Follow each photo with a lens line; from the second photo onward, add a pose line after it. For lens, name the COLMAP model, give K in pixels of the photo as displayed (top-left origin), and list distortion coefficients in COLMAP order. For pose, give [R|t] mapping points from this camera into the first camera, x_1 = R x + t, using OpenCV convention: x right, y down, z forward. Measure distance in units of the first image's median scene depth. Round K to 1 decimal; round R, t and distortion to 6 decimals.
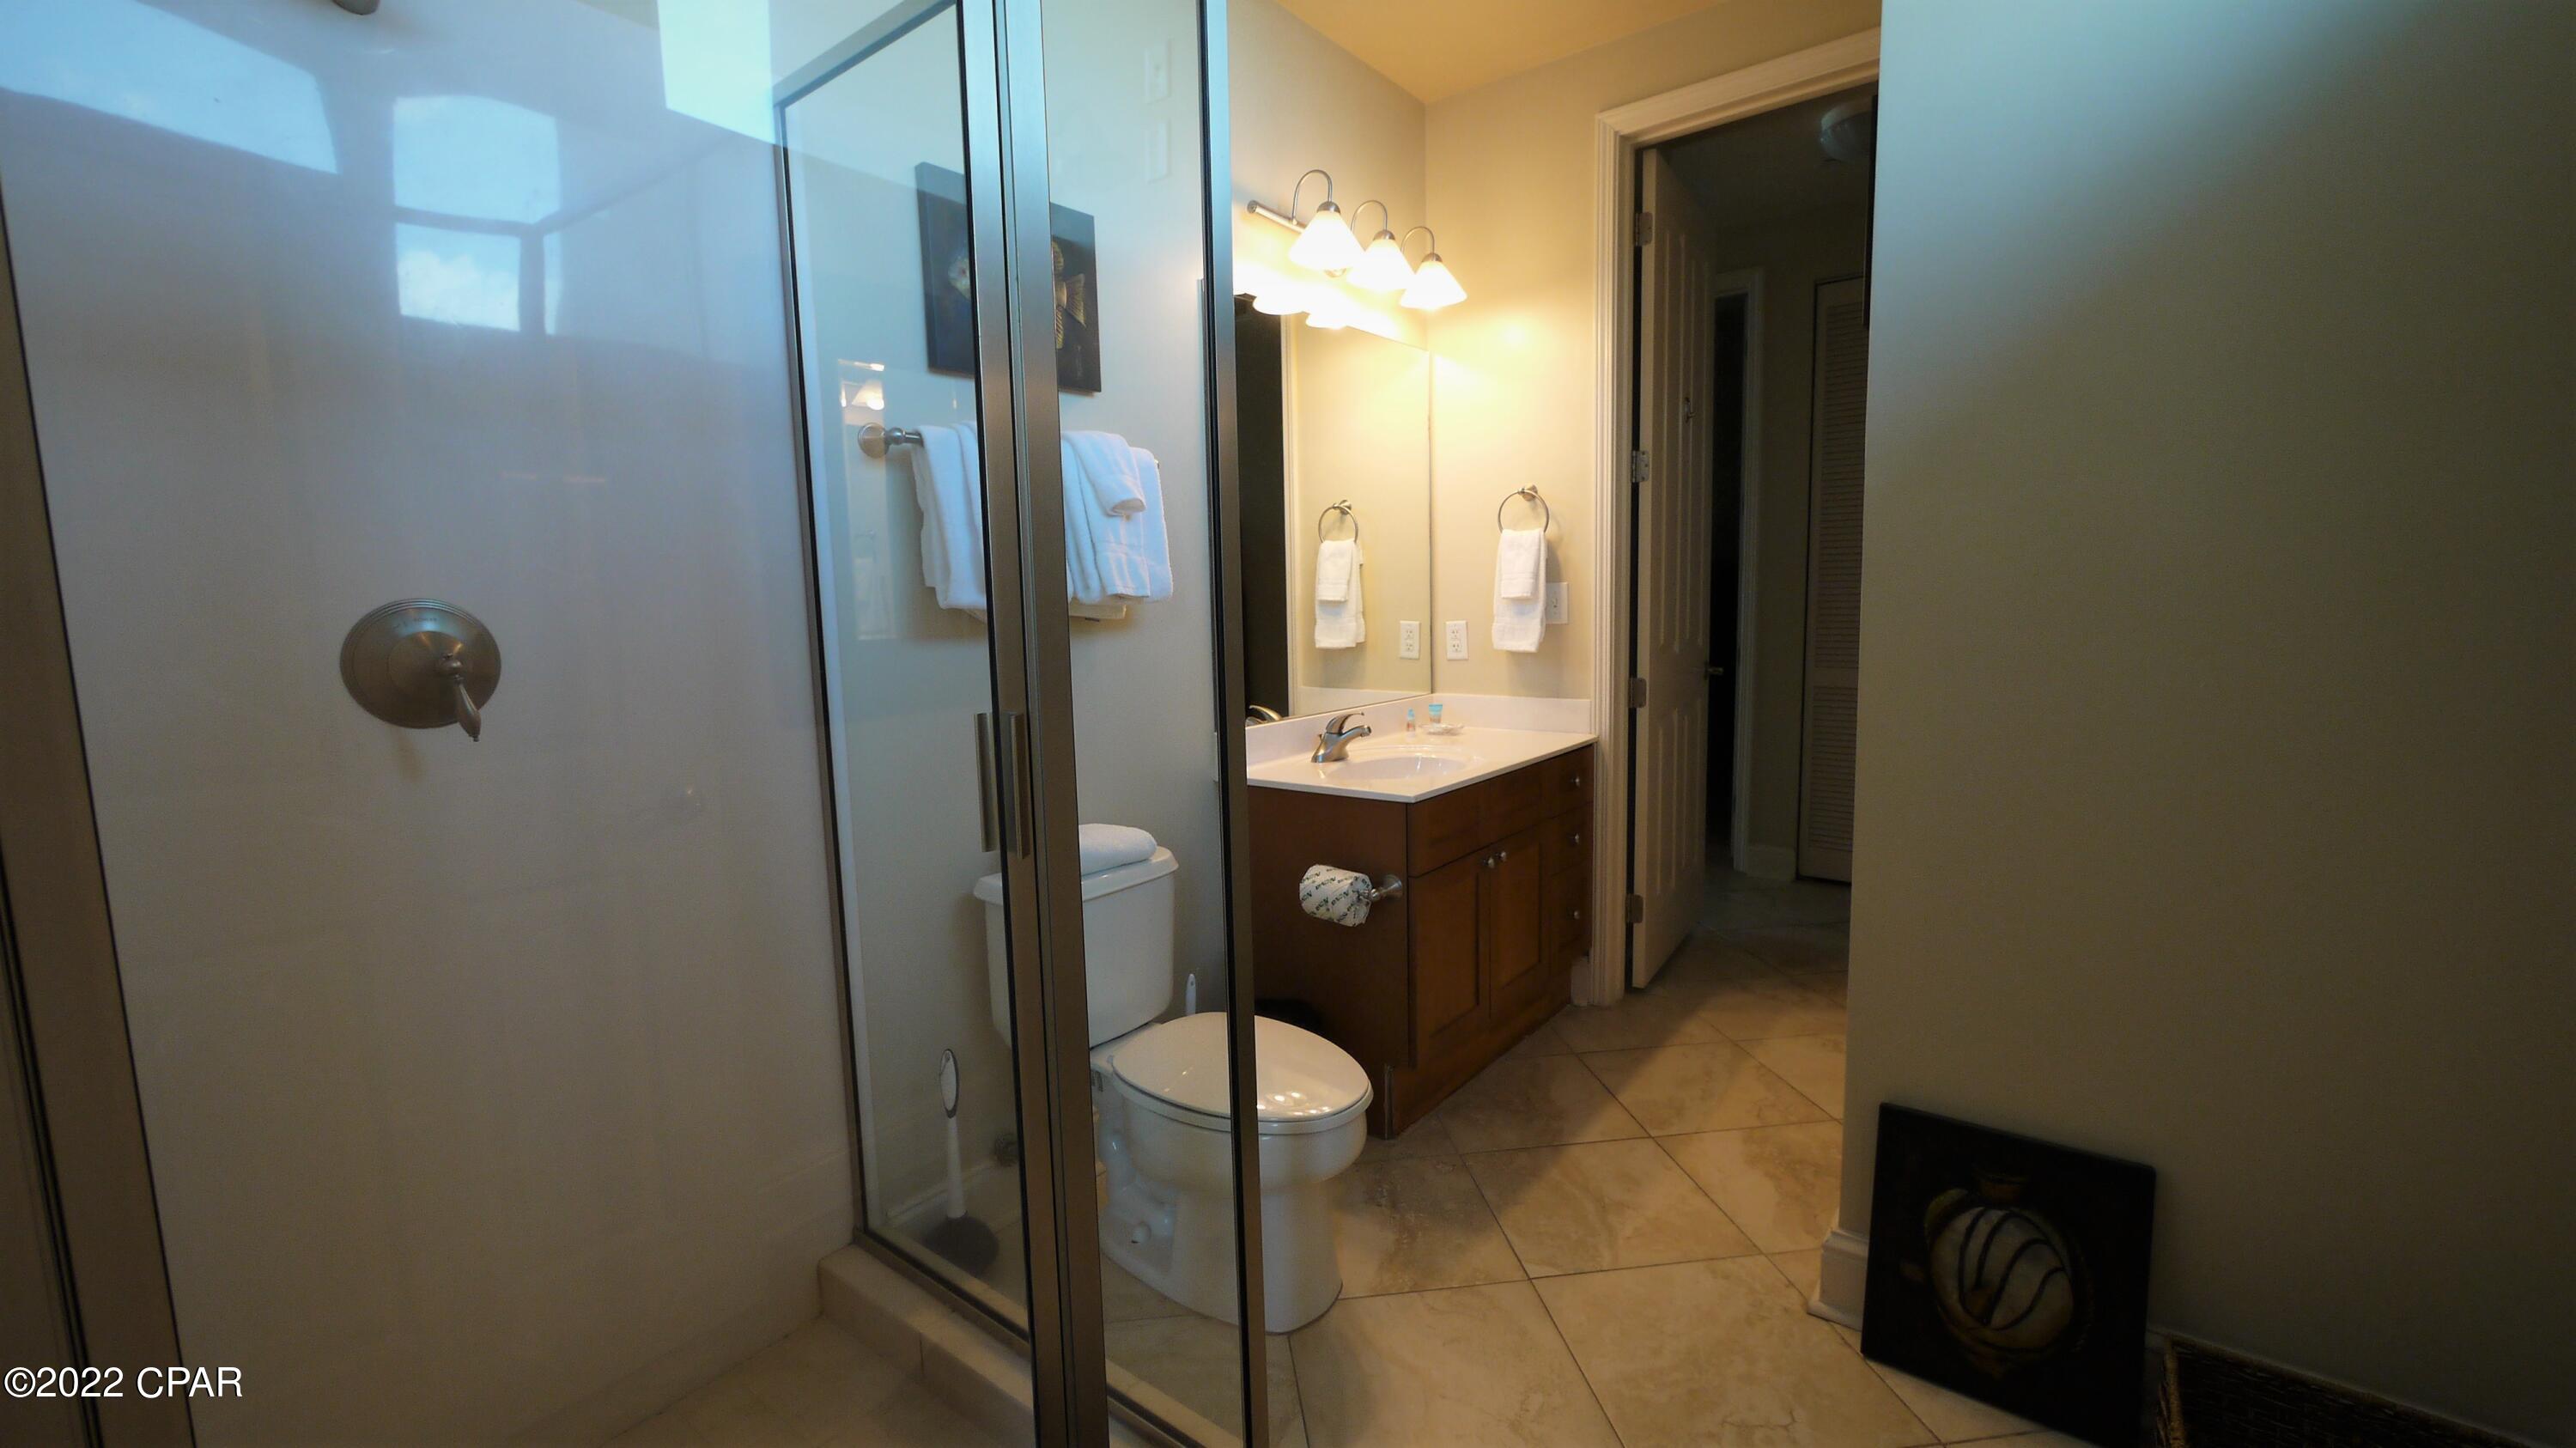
lens RADIAL K [[1063.6, 0, 1281.4], [0, 1063.6, 720.8], [0, 0, 1]] dist [-0.008772, 0.001084]
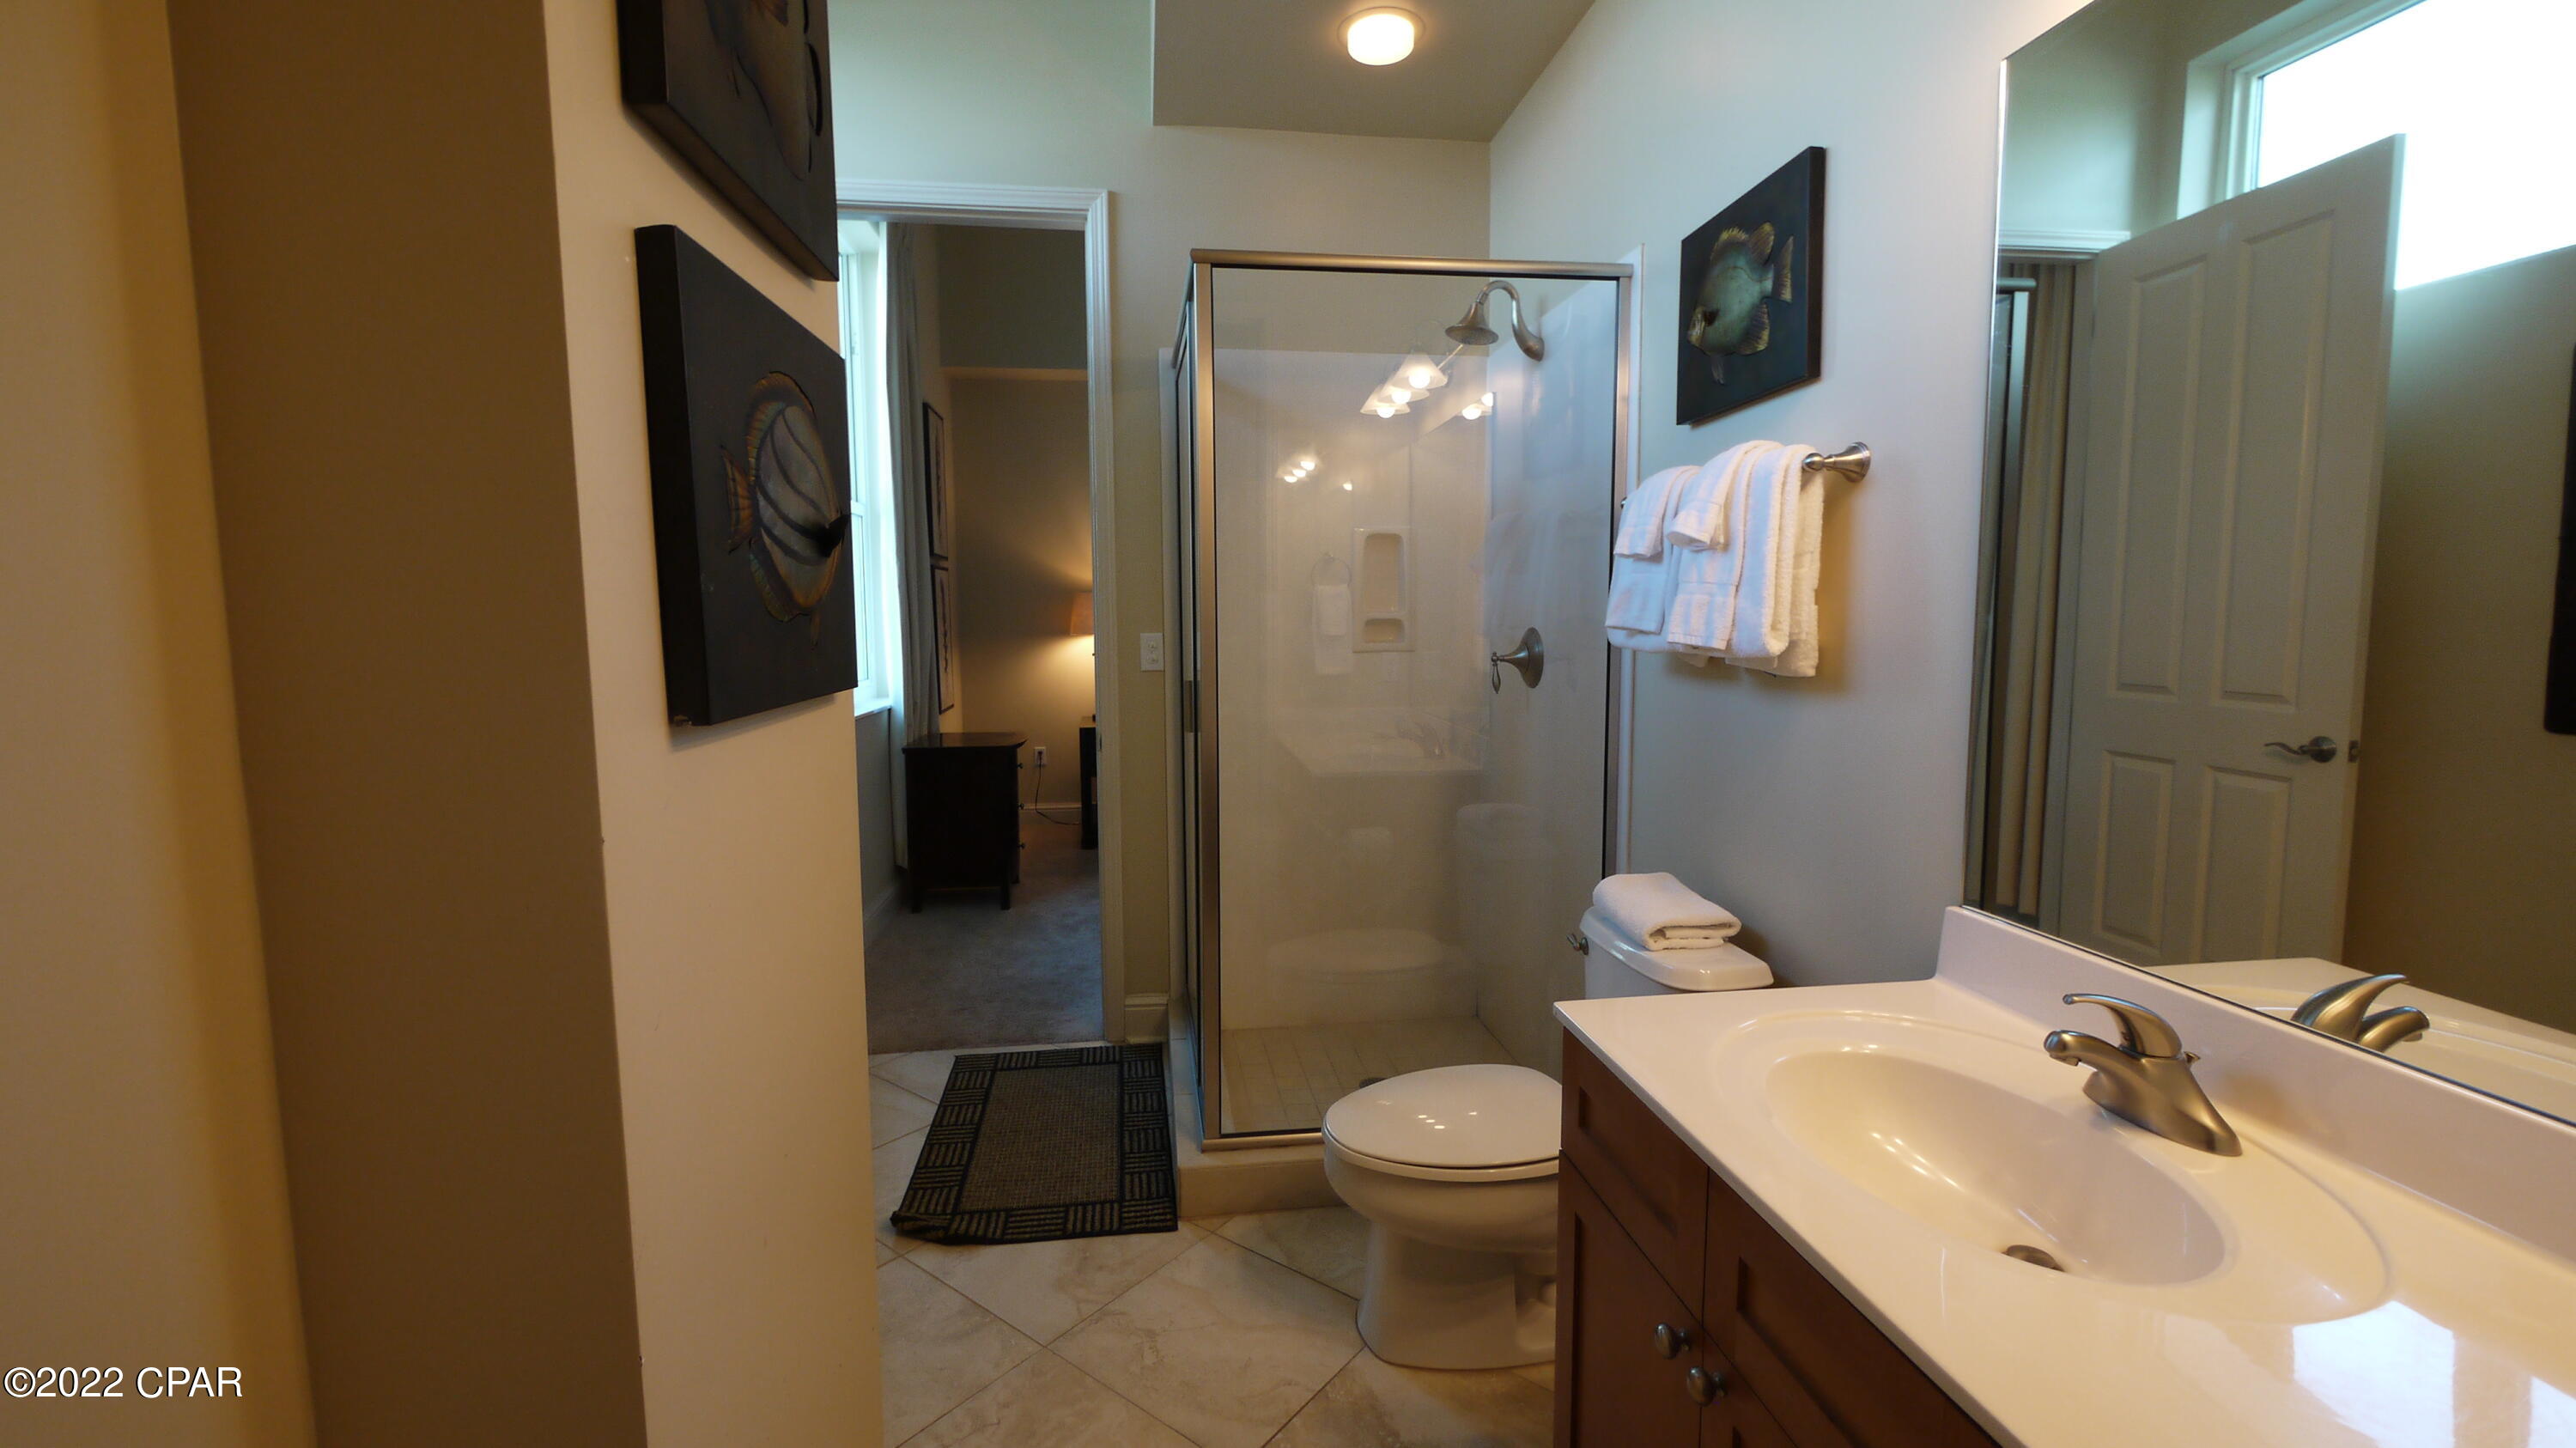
lens RADIAL K [[1063.6, 0, 1294.6], [0, 1063.6, 723.3], [0, 0, 1]] dist [-0.008772, 0.001084]
pose [[-0.696456, 0.103796, -0.710053, 0.863048], [-0.054046, 0.979087, 0.196134, -0.265702], [0.715561, 0.174974, -0.676281, 1.742952]]
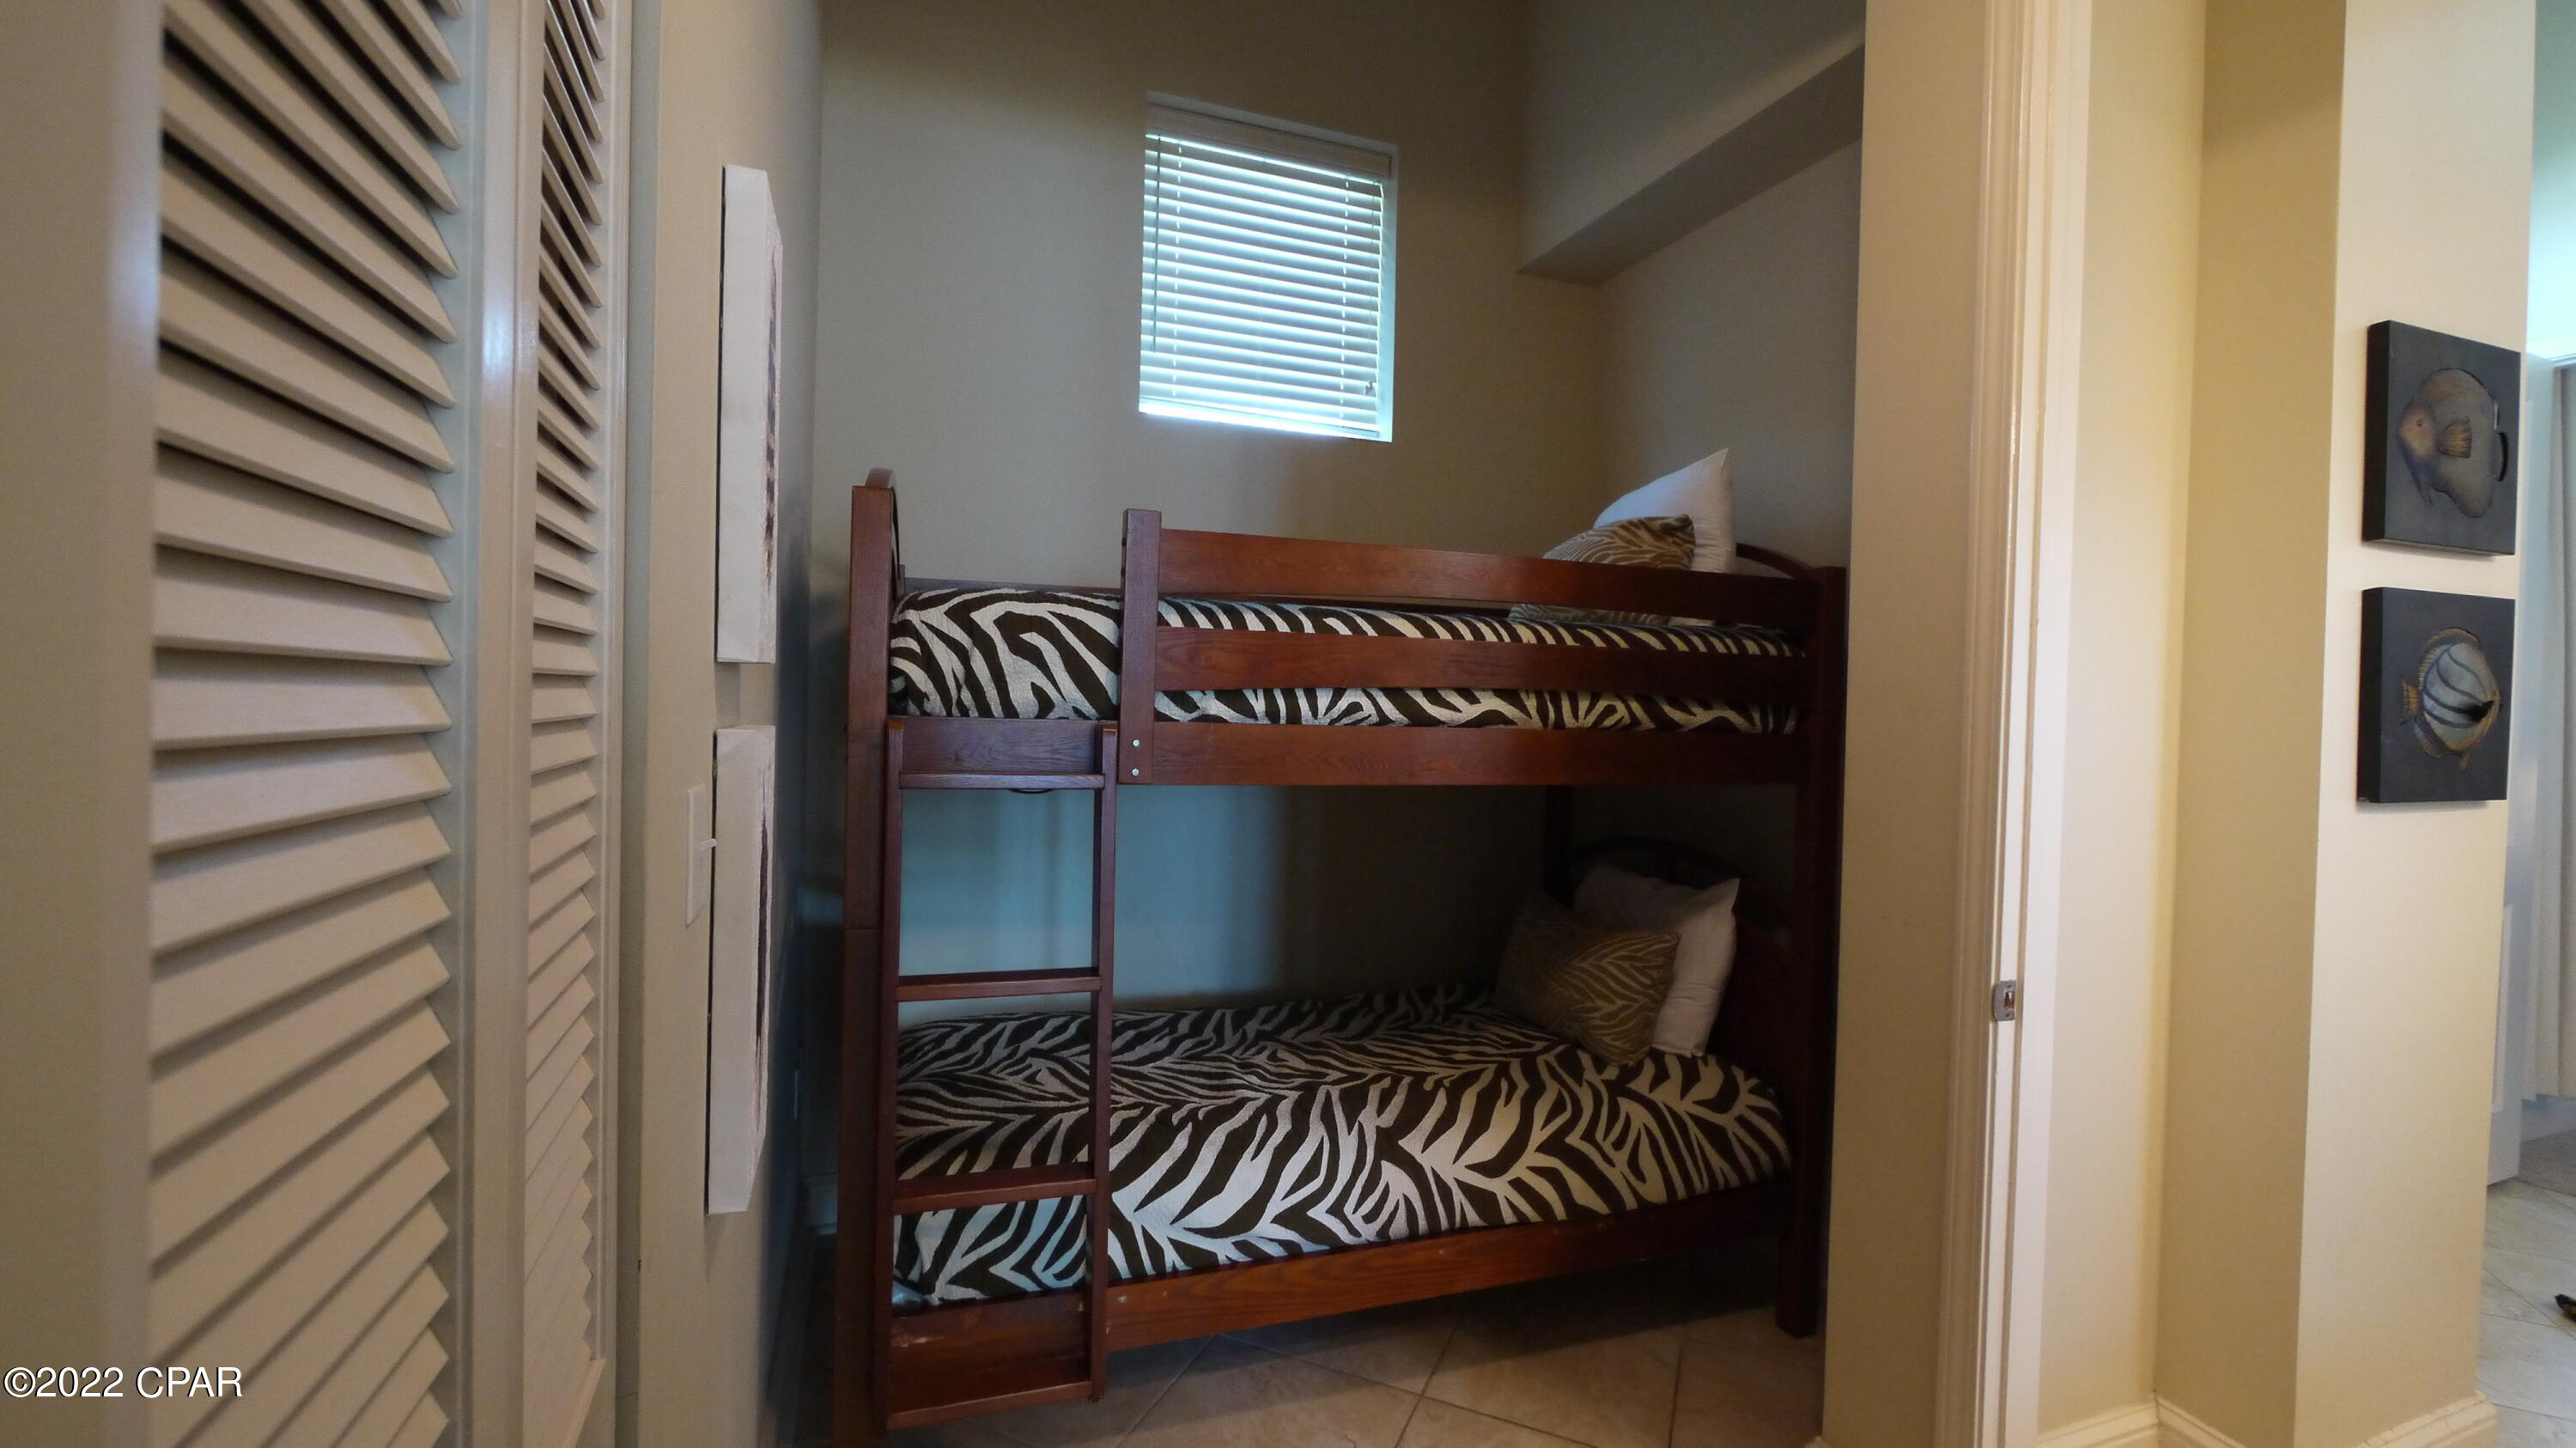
lens RADIAL K [[1063.6, 0, 1298.3], [0, 1063.6, 724.1], [0, 0, 1]] dist [-0.008772, 0.001084]
pose [[-0.856398, -0.000918, 0.516316, 1.086413], [0.058315, 0.993428, 0.098491, -0.402290], [-0.513013, 0.114456, -0.850716, 2.670370]]
